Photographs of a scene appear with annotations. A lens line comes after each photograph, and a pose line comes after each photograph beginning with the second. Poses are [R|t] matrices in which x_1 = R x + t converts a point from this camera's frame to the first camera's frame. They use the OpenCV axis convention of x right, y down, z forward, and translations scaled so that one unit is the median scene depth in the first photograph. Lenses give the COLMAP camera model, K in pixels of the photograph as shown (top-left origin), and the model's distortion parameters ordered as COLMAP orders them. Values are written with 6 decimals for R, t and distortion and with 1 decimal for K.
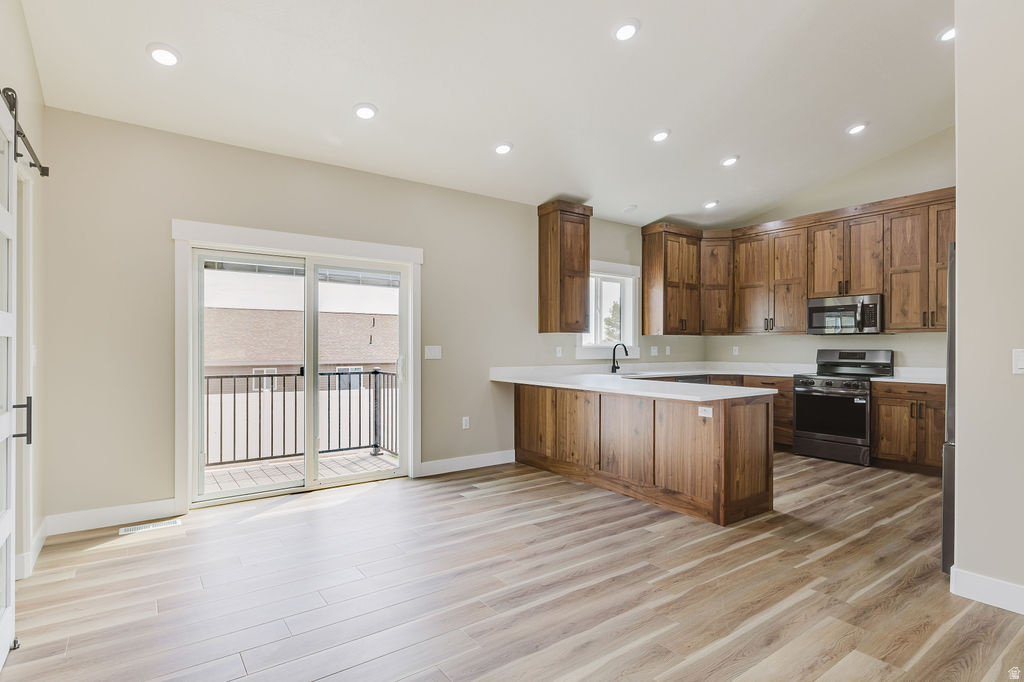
lens RADIAL K [[542.1, 0, 491.2], [0, 542.1, 346.7], [0, 0, 1]] dist [-0.001912, -0.000694]
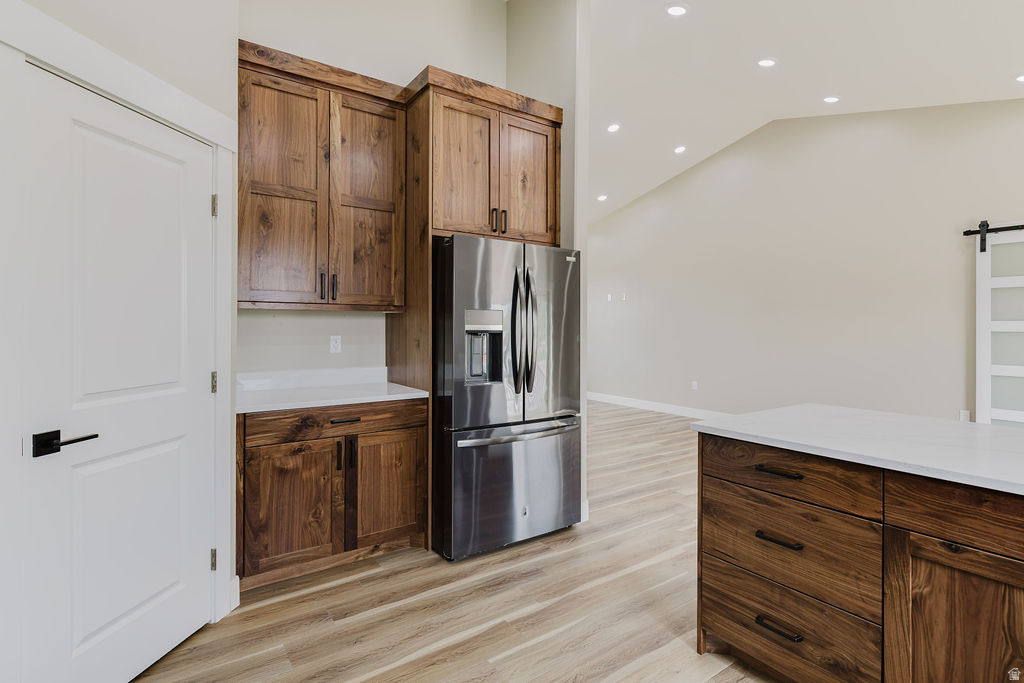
lens RADIAL K [[485.1, 0, 502.2], [0, 485.1, 321.8], [0, 0, 1]] dist [-0.004423, -0.000107]
pose [[-0.999605, -0.009370, 0.026499, 0.503674], [-0.009547, 0.999933, -0.006565, -0.007498], [-0.026436, -0.006815, -0.999627, 1.061352]]
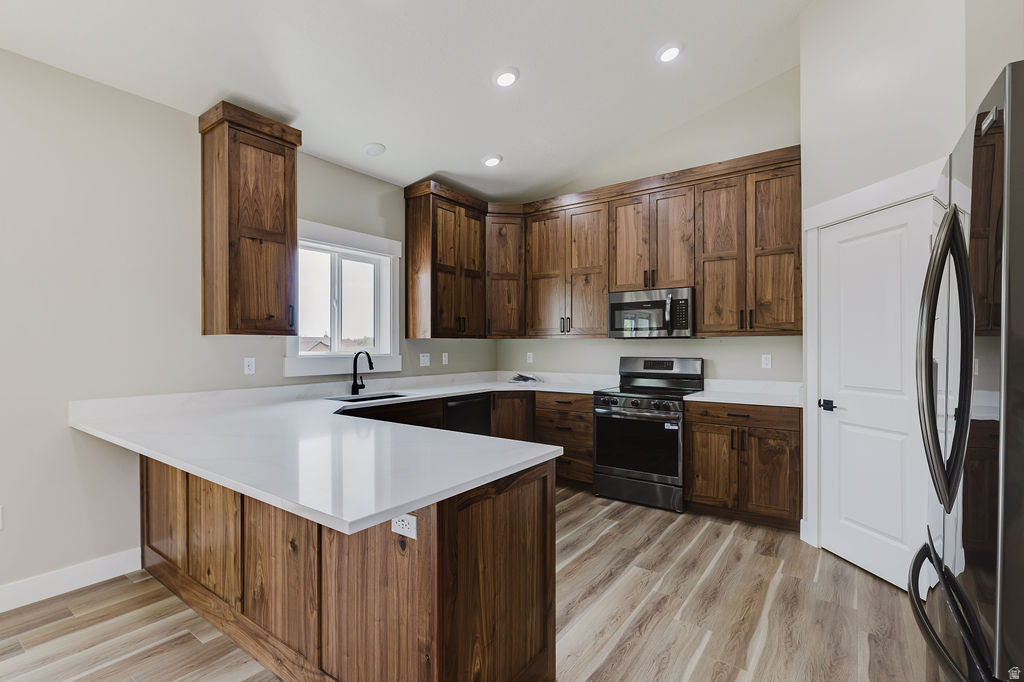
lens RADIAL K [[485.1, 0, 503.2], [0, 485.1, 344.0], [0, 0, 1]] dist [-0.004423, -0.000107]
pose [[0.949144, -0.001648, 0.314839, 0.237212], [0.002831, 0.999991, -0.003298, -0.013448], [-0.314830, 0.004022, 0.949139, 0.416492]]
